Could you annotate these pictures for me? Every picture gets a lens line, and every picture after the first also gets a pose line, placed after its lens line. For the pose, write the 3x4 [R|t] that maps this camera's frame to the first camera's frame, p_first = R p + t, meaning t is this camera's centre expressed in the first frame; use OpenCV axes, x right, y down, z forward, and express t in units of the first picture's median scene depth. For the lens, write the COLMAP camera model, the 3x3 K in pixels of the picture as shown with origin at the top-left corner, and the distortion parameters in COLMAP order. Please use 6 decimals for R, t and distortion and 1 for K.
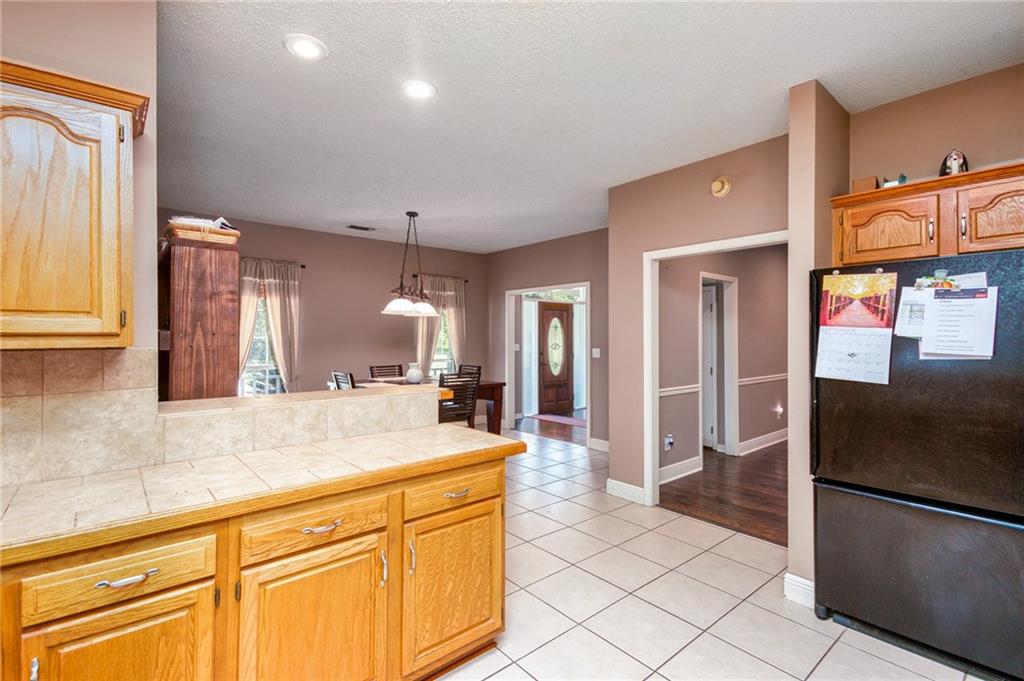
lens RADIAL K [[472.0, 0, 501.3], [0, 472.0, 334.1], [0, 0, 1]] dist [0.002970, -0.000647]
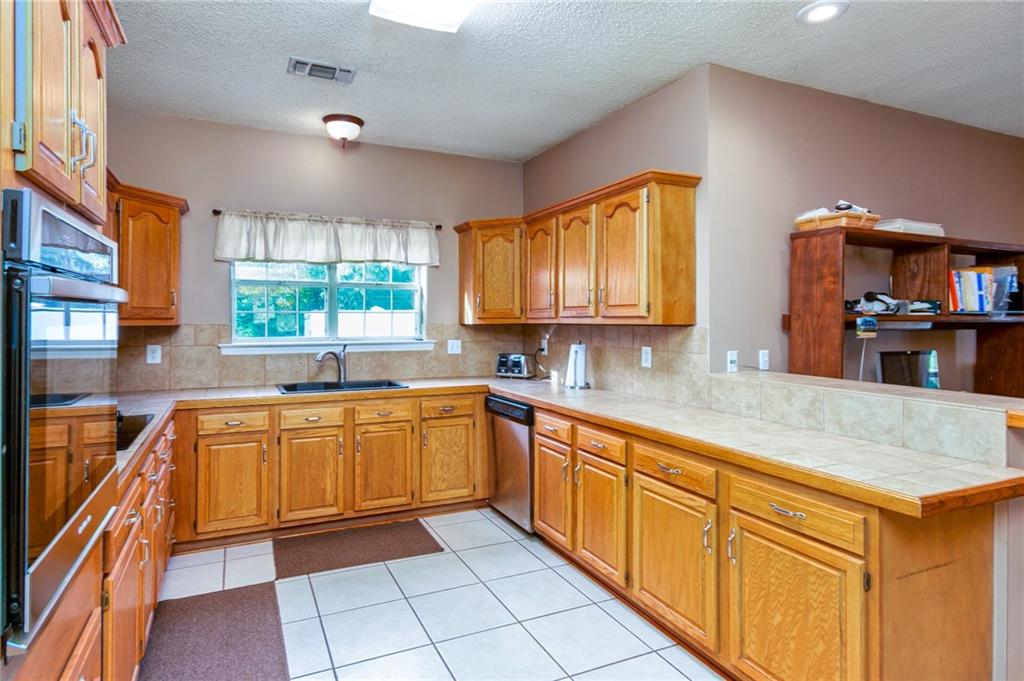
lens RADIAL K [[548.2, 0, 475.6], [0, 548.2, 317.4], [0, 0, 1]] dist [0.002904, -0.001227]
pose [[-0.295442, -0.001460, -0.955359, 0.894855], [0.006029, 0.999976, -0.003393, 0.003094], [0.955342, -0.006762, -0.295426, 0.712229]]
